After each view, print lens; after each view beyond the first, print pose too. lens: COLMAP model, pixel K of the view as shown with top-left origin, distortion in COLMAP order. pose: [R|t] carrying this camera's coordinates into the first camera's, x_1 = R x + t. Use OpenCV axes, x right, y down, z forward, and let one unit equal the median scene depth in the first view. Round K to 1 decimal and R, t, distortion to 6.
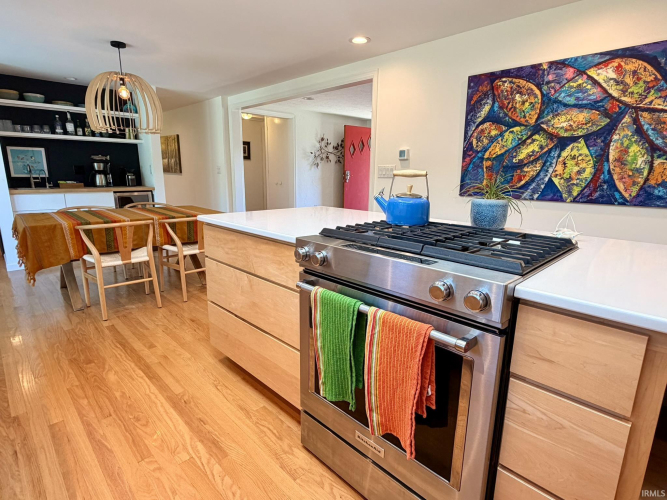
lens RADIAL K [[359.5, 0, 333.5], [0, 359.5, 250.0], [0, 0, 1]] dist [0.014530, -0.000148]
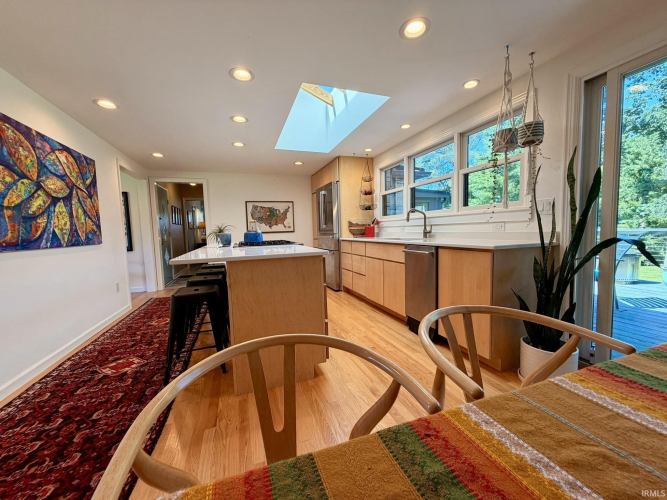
lens RADIAL K [[266.1, 0, 333.5], [0, 266.1, 250.0], [0, 0, 1]] dist [0.000186, 0.000603]
pose [[-0.909825, -0.015397, 0.414707, -0.596279], [0.110307, 0.954390, 0.277438, -0.268733], [-0.400064, 0.298165, -0.866630, 1.386214]]
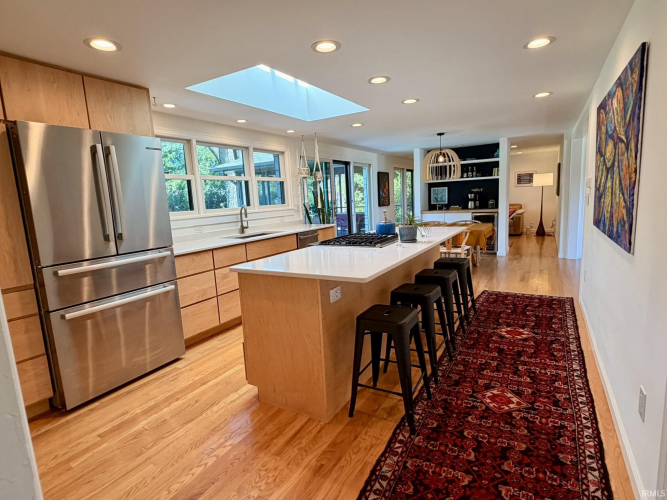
lens RADIAL K [[359.5, 0, 333.5], [0, 359.5, 250.0], [0, 0, 1]] dist [0.014530, -0.000148]
pose [[0.267493, 0.117483, -0.956371, 1.307510], [-0.157661, 0.984499, 0.076841, -0.056064], [0.950574, 0.130228, 0.281869, 0.067946]]
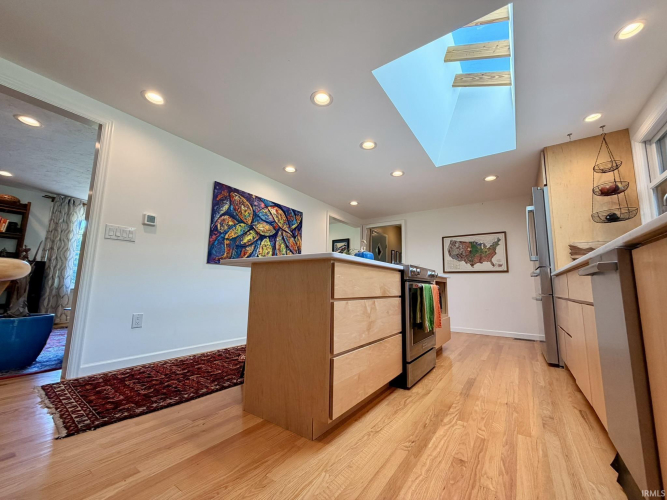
lens RADIAL K [[266.1, 0, 333.5], [0, 266.1, 250.0], [0, 0, 1]] dist [0.000186, 0.000603]
pose [[-0.188186, 0.118969, 0.974901, -0.781073], [0.194603, 0.977472, -0.081718, -0.036773], [-0.962661, 0.174340, -0.207098, 0.887618]]
